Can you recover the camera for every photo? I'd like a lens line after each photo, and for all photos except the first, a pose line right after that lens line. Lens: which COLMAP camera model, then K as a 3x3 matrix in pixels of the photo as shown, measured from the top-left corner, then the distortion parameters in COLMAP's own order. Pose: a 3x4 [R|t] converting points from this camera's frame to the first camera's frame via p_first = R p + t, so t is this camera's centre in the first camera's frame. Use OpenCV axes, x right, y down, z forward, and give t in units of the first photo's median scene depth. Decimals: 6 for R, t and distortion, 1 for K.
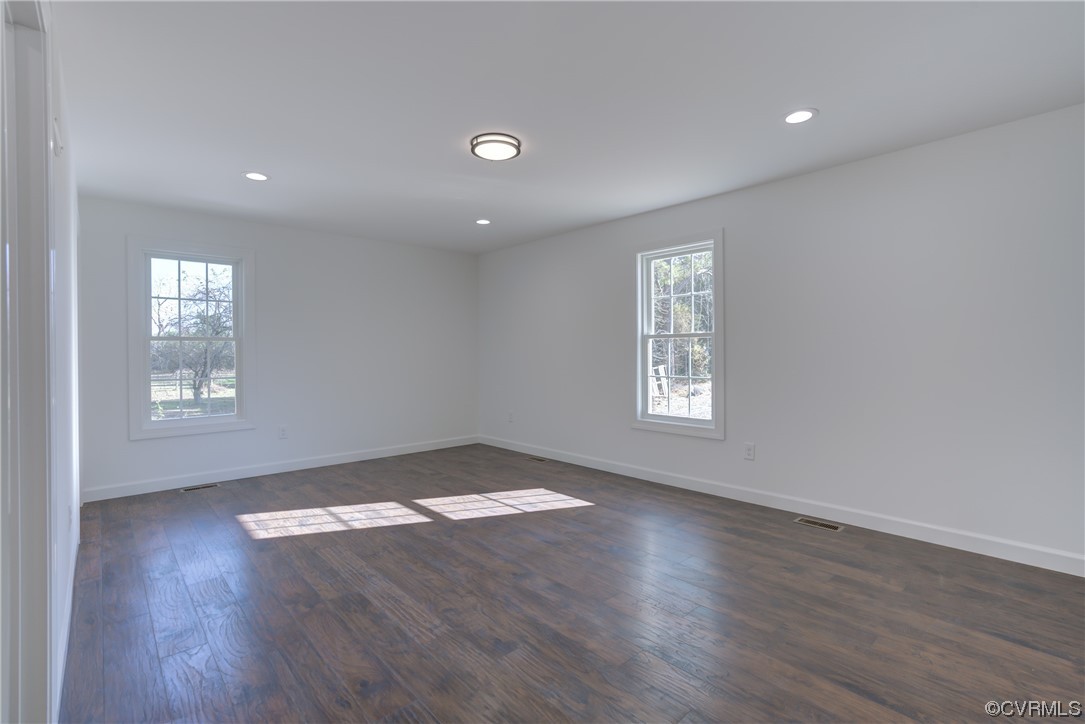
lens RADIAL K [[497.0, 0, 544.4], [0, 497.0, 353.2], [0, 0, 1]] dist [-0.043593, 0.023176]
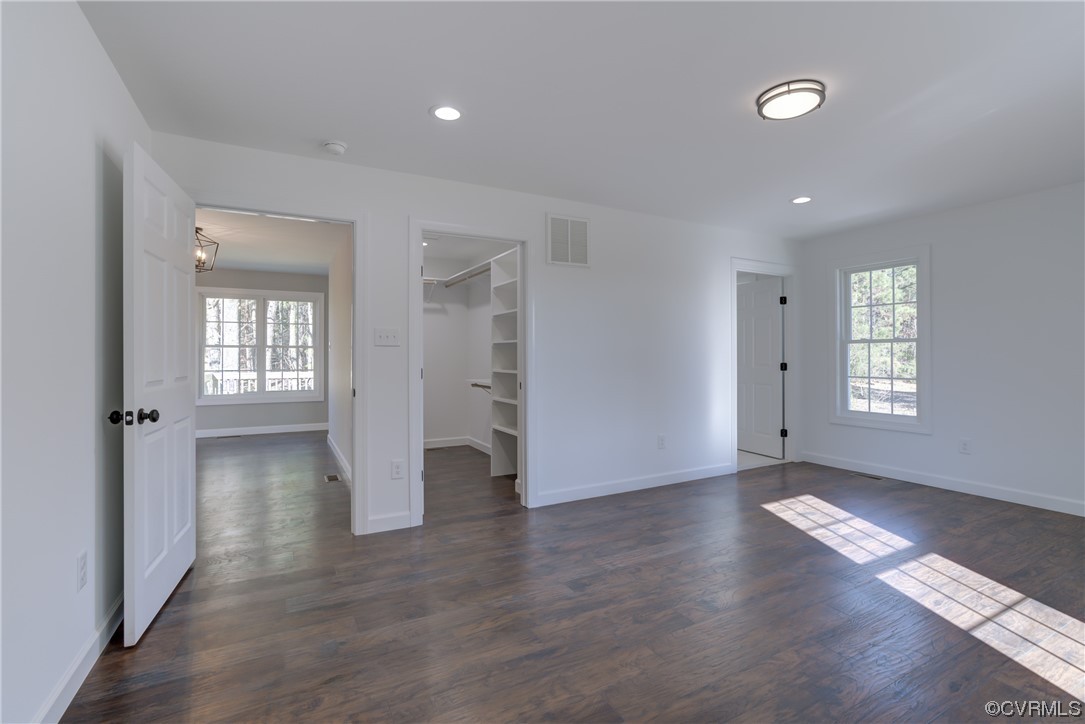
lens RADIAL K [[497.0, 0, 544.4], [0, 497.0, 353.2], [0, 0, 1]] dist [-0.043593, 0.023176]
pose [[-0.243895, 0.003514, -0.969795, 0.673650], [0.002797, 0.999992, 0.002920, -0.008880], [0.969798, -0.002001, -0.243903, 0.698655]]
